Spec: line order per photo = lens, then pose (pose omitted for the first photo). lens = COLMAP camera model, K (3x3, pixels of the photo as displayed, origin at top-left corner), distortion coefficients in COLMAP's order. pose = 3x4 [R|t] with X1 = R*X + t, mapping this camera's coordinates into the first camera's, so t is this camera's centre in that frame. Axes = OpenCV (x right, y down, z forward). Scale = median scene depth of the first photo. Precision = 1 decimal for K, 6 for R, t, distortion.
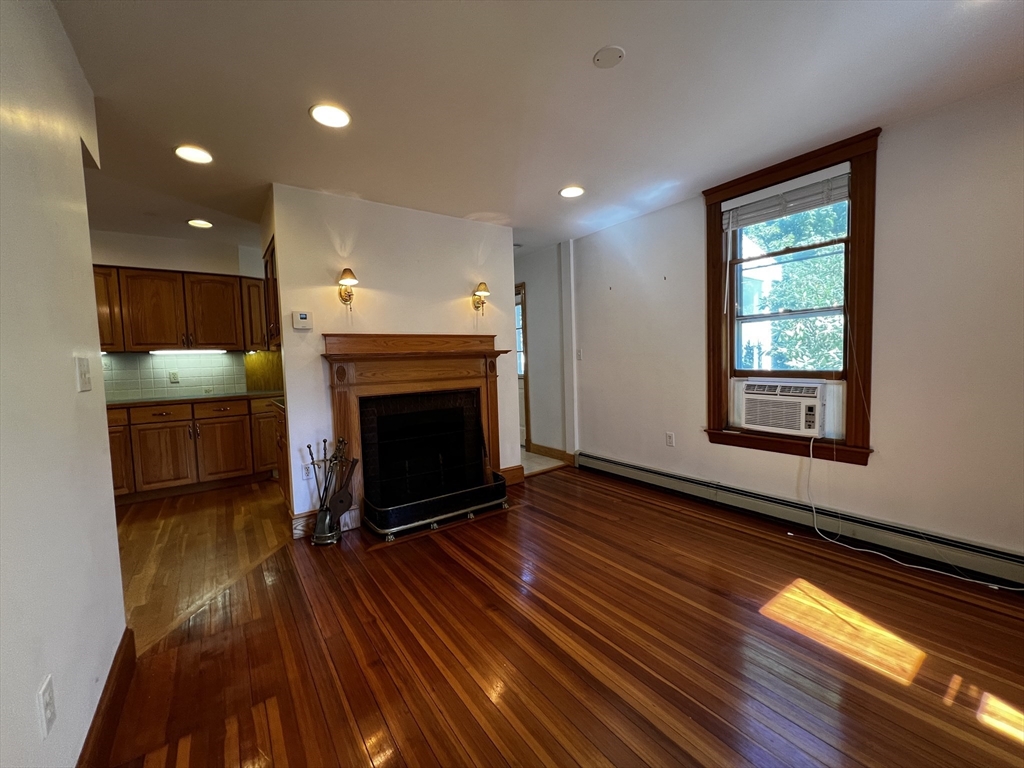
lens RADIAL K [[416.7, 0, 512.0], [0, 416.7, 384.0], [0, 0, 1]] dist [-0.000488, -0.000081]
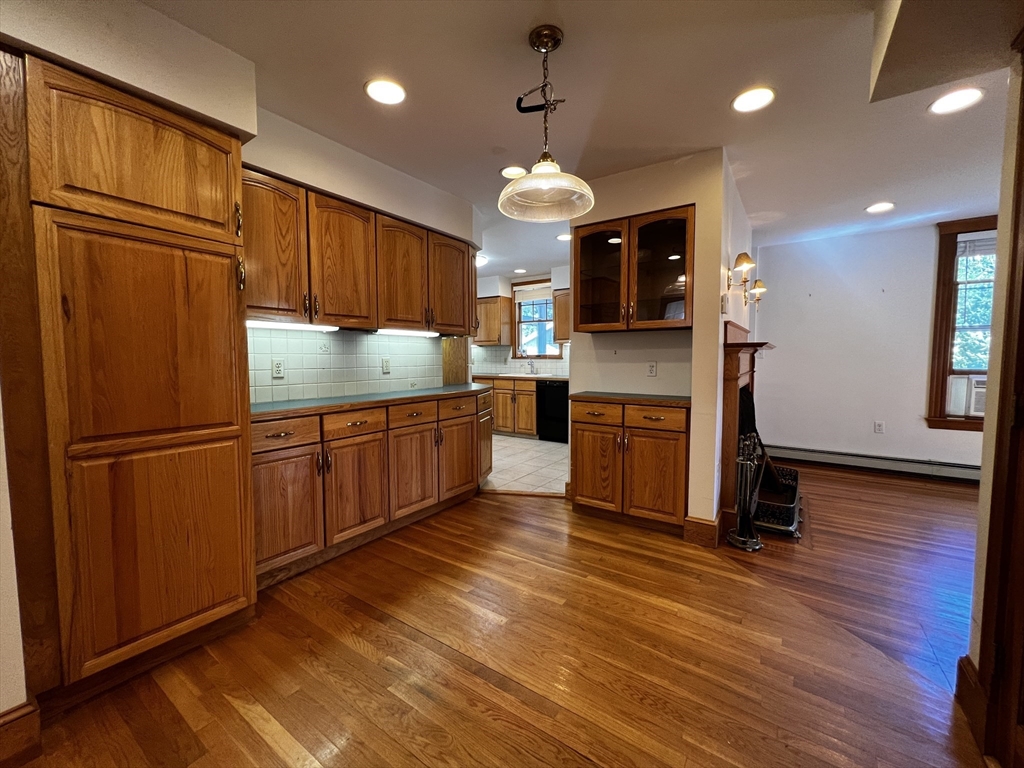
lens RADIAL K [[416.7, 0, 512.0], [0, 416.7, 384.0], [0, 0, 1]] dist [-0.000488, -0.000081]
pose [[0.938897, 0.007070, 0.344125, -0.970940], [-0.006494, 0.999975, -0.002827, 0.019366], [-0.344136, 0.000420, 0.938920, 0.242625]]
